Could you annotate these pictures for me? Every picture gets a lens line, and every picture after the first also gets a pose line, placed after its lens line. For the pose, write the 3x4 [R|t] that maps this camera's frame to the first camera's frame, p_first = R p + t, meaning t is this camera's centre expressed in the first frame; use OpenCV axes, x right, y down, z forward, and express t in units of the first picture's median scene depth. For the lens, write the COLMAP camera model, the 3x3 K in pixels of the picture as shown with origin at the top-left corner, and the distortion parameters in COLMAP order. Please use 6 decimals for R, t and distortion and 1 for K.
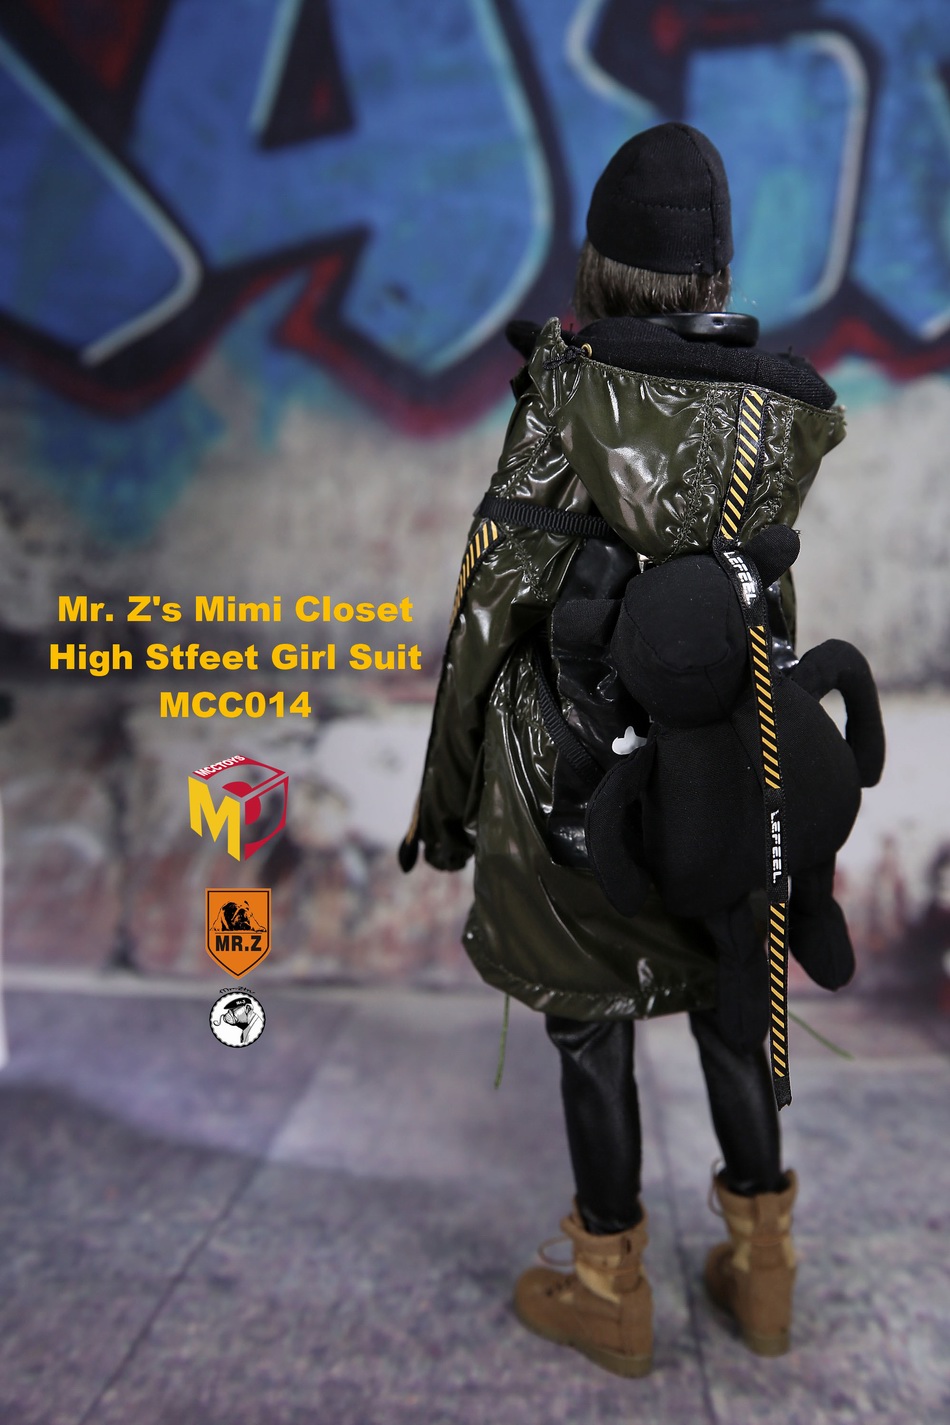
lens RADIAL K [[2691.4, 0, 470.6], [0, 2691.4, 758.9], [0, 0, 1]] dist [0.102146, 0.000000]
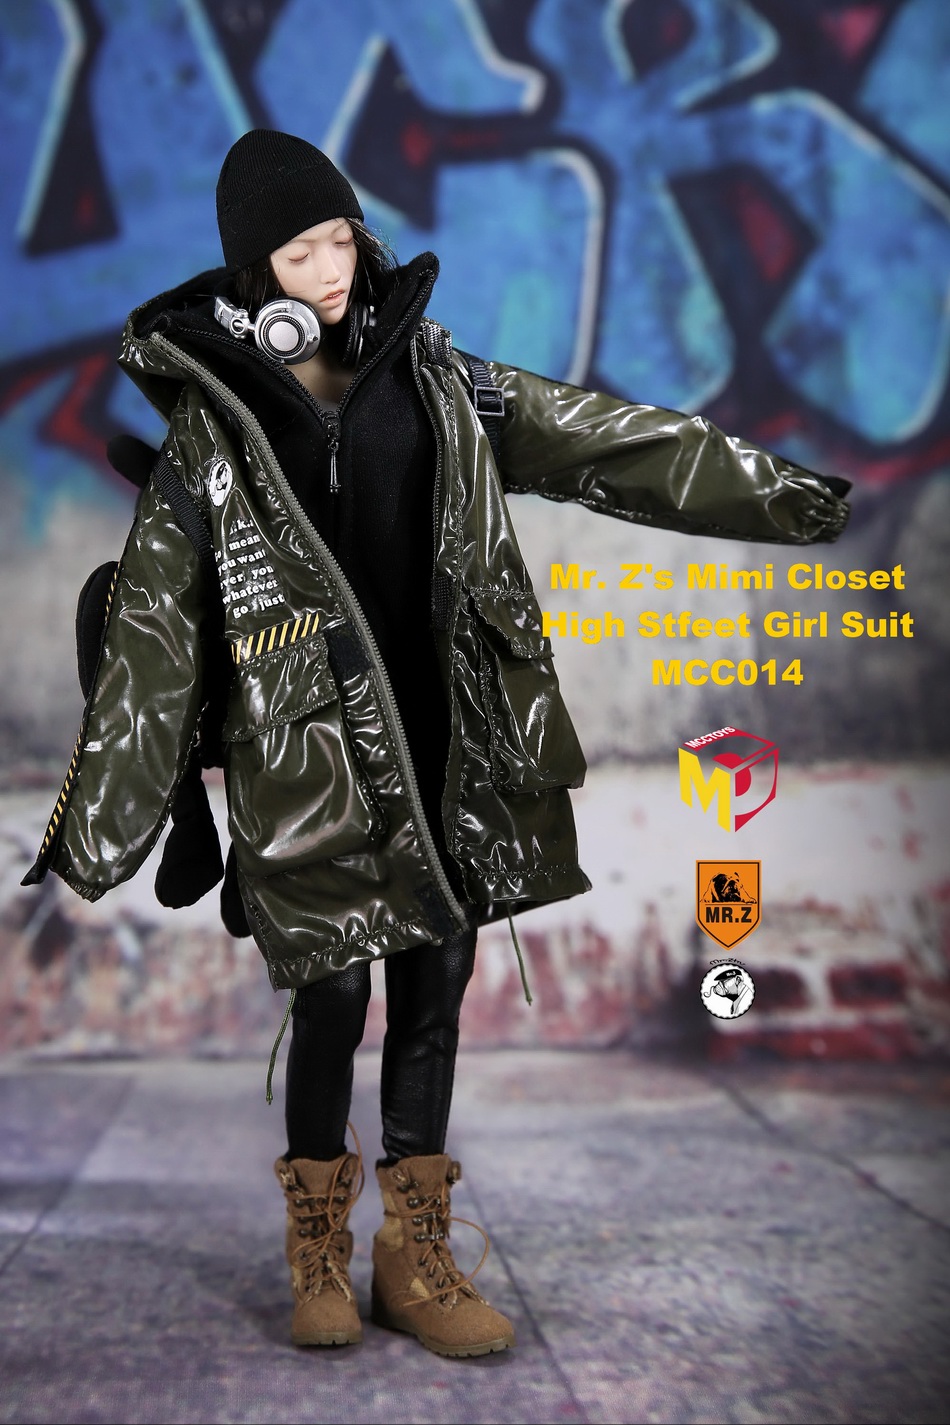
lens RADIAL K [[2906.7, 0, 451.3], [0, 2906.7, 712.9], [0, 0, 1]] dist [0.069593, 0.000000]
pose [[0.992119, -0.013190, 0.124601, -0.059239], [0.032255, 0.987815, -0.152254, 0.126058], [-0.121075, 0.155073, 0.980456, -0.088389]]
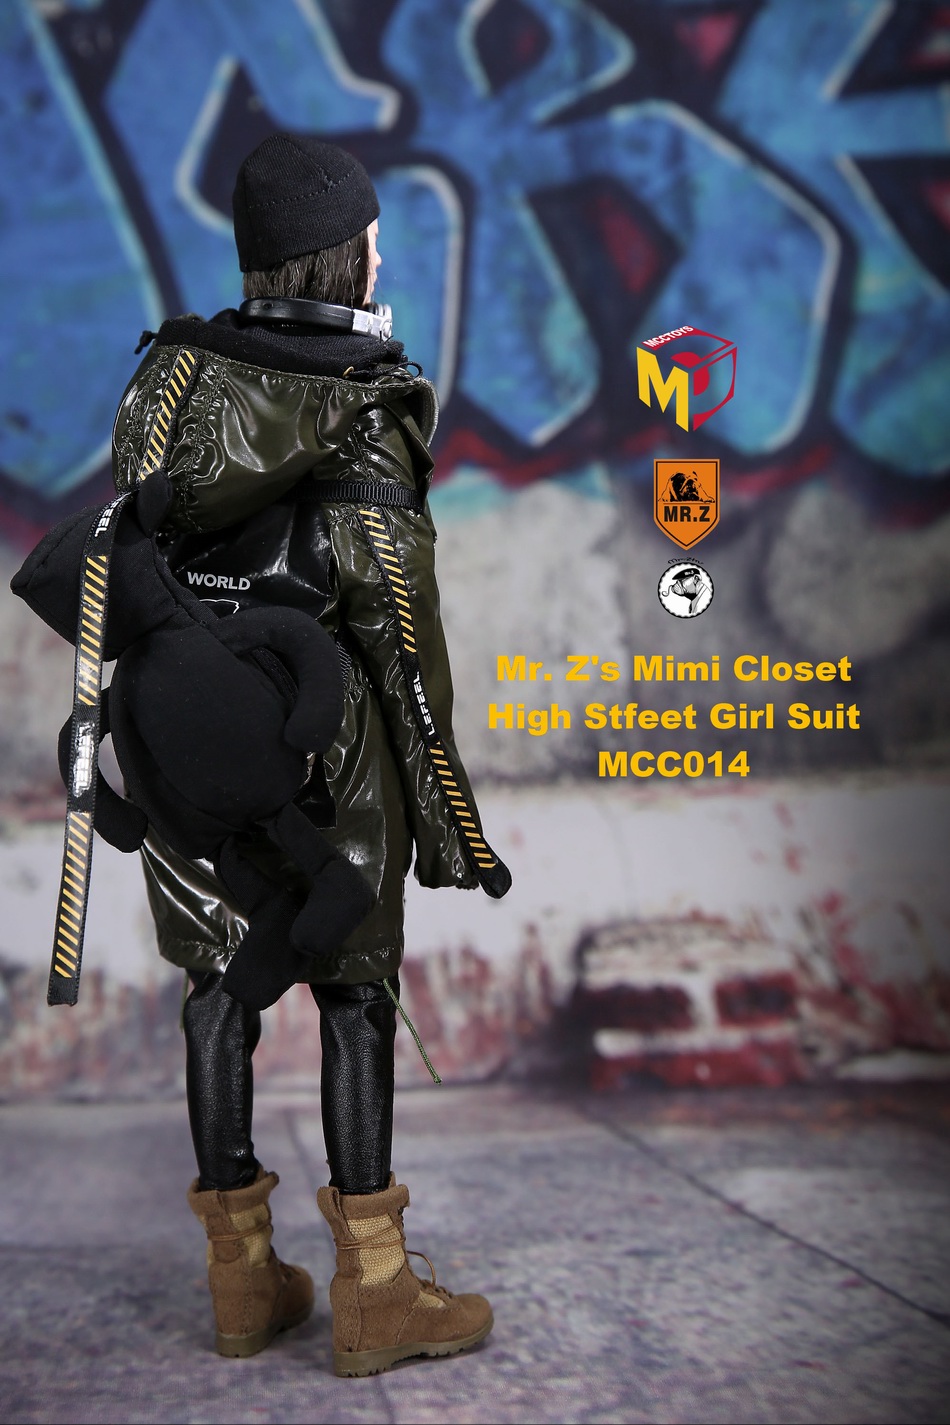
lens RADIAL K [[2906.7, 0, 488.8], [0, 2906.7, 709.1], [0, 0, 1]] dist [0.069593, 0.000000]
pose [[0.990581, -0.040736, 0.130726, 0.000137], [0.063330, 0.982771, -0.173640, 0.139288], [-0.121401, 0.180283, 0.976094, -0.073915]]
